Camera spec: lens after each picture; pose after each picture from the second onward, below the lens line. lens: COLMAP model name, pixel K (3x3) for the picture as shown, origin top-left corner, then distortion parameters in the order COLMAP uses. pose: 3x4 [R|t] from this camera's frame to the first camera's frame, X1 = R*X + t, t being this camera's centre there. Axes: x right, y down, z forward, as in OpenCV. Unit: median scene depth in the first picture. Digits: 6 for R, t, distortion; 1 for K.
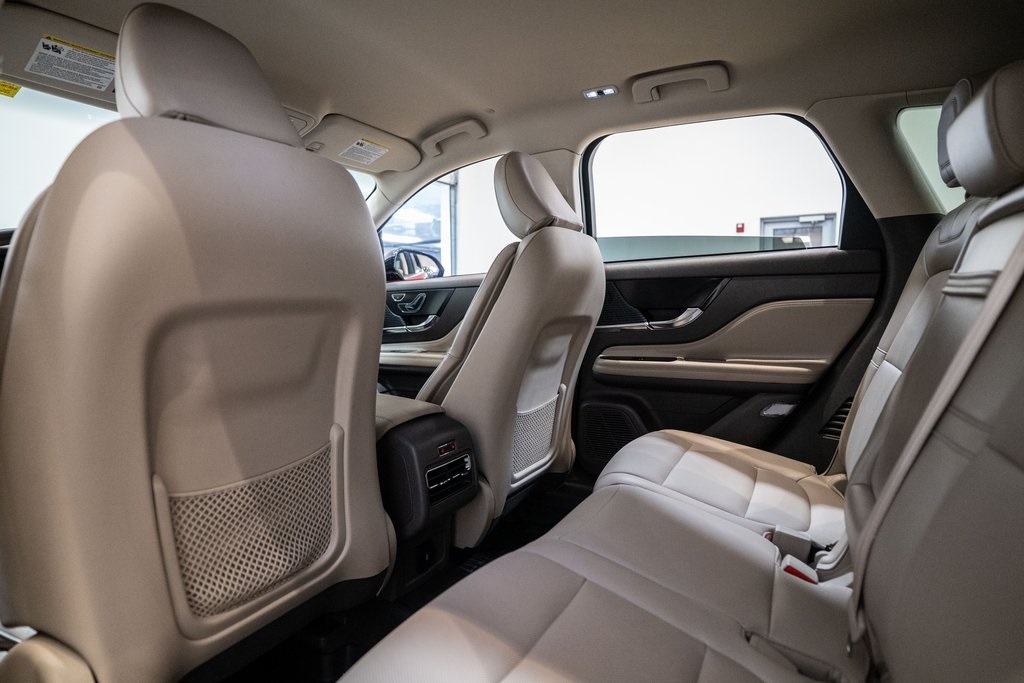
lens RADIAL K [[559.2, 0, 512.0], [0, 559.2, 341.5], [0, 0, 1]] dist [-0.083780, 0.052381]
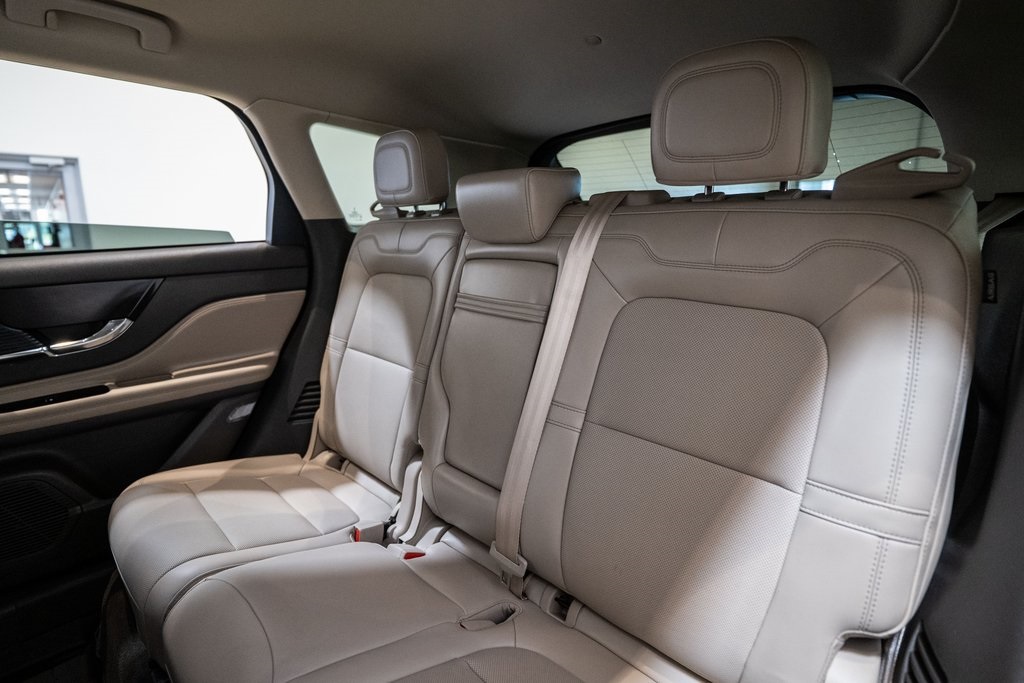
lens RADIAL K [[527.5, 0, 512.0], [0, 527.5, 341.5], [0, 0, 1]] dist [-0.064428, 0.037335]
pose [[0.261550, -0.190275, 0.946249, -0.247486], [0.069960, 0.981535, 0.178032, -0.132408], [-0.962651, 0.019635, 0.270032, 0.295433]]
